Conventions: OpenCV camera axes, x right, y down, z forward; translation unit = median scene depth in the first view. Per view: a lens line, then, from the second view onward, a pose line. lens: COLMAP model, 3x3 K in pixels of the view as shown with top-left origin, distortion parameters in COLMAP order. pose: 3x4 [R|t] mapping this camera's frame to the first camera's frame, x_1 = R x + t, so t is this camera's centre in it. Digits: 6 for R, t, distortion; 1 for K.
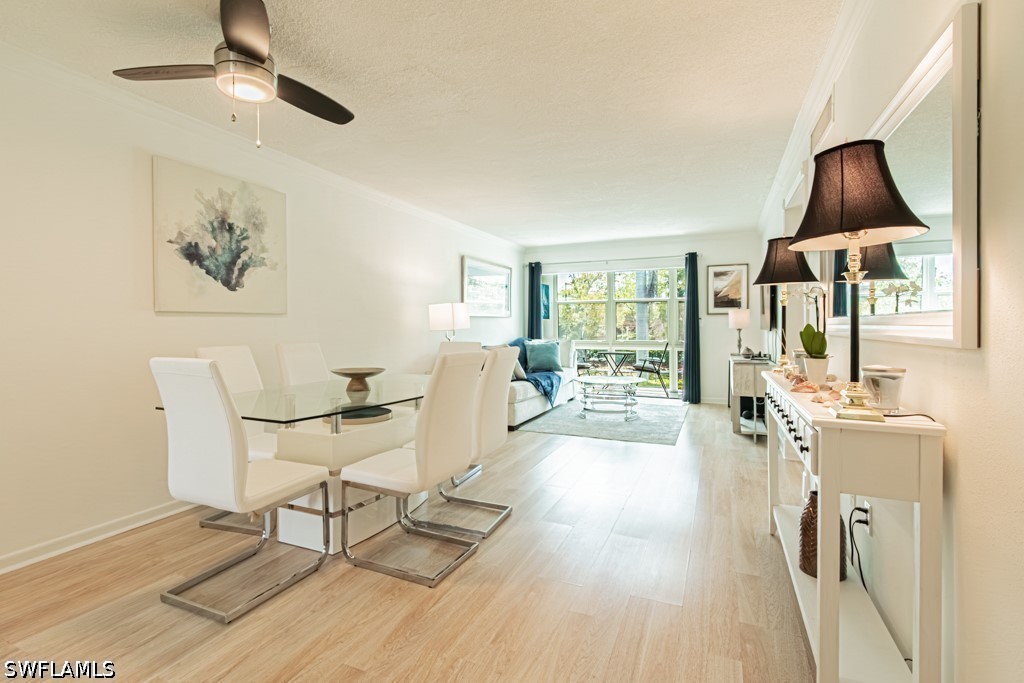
lens RADIAL K [[479.9, 0, 494.1], [0, 479.9, 326.7], [0, 0, 1]] dist [0.011289, 0.000162]
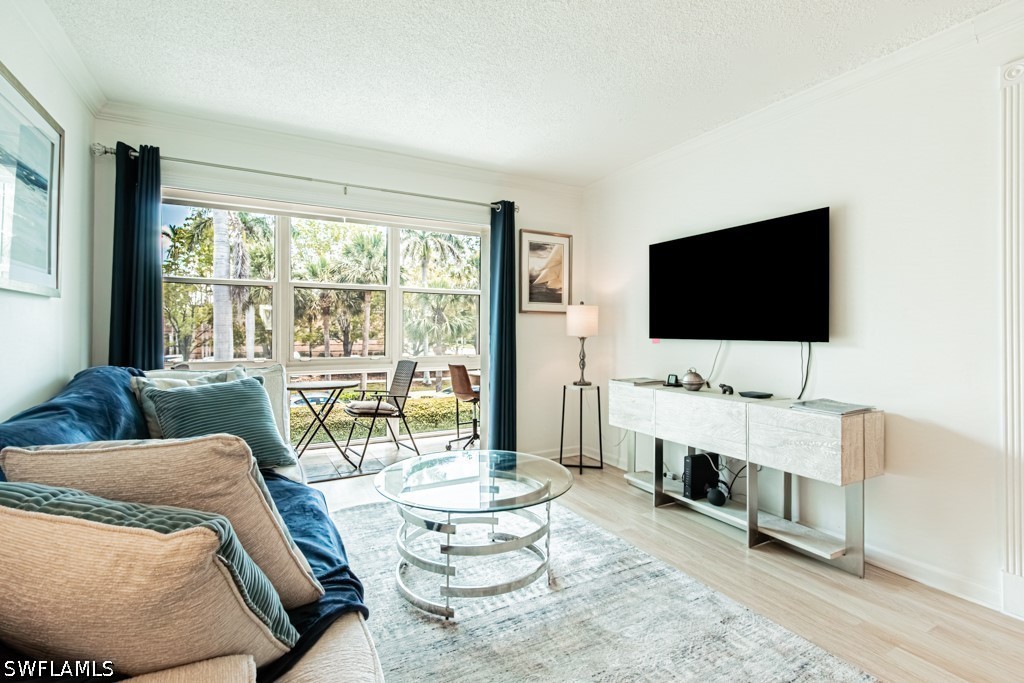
lens RADIAL K [[479.9, 0, 494.1], [0, 479.9, 326.7], [0, 0, 1]] dist [0.011289, 0.000162]
pose [[0.608320, 0.014191, 0.793565, -0.085351], [-0.001850, 0.999863, -0.016462, 0.002686], [-0.793690, 0.008546, 0.608263, 1.419033]]
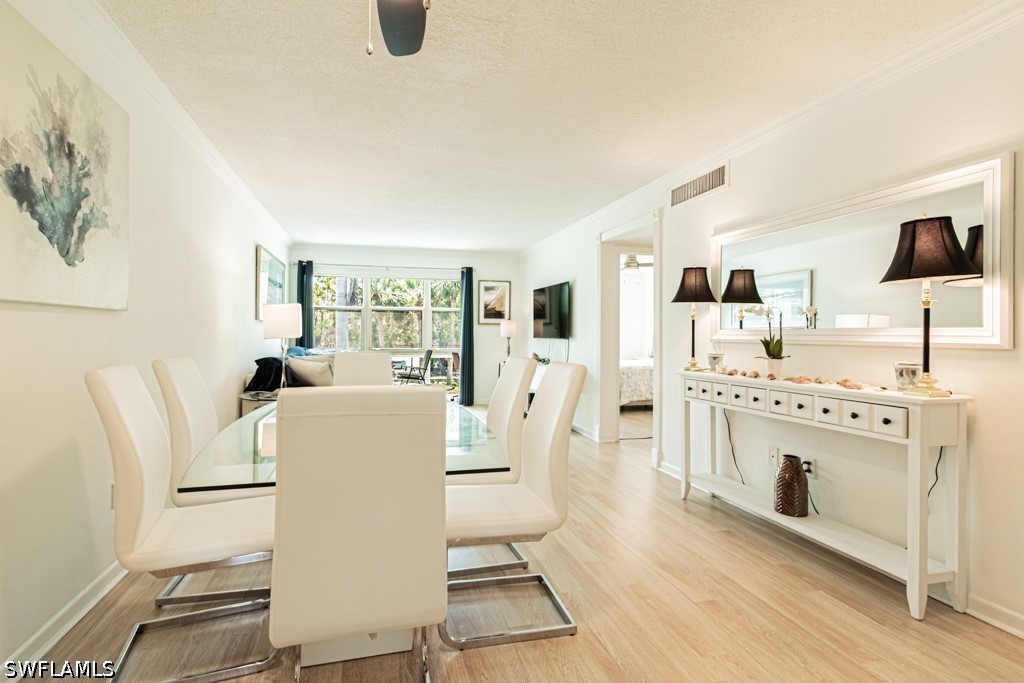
lens RADIAL K [[484.0, 0, 480.3], [0, 484.0, 331.0], [0, 0, 1]] dist [0.002652, 0.000863]
pose [[0.781854, 0.011671, 0.623353, -0.524062], [-0.006590, 0.999924, -0.010455, 0.003287], [-0.623427, 0.004066, 0.781871, 0.271309]]
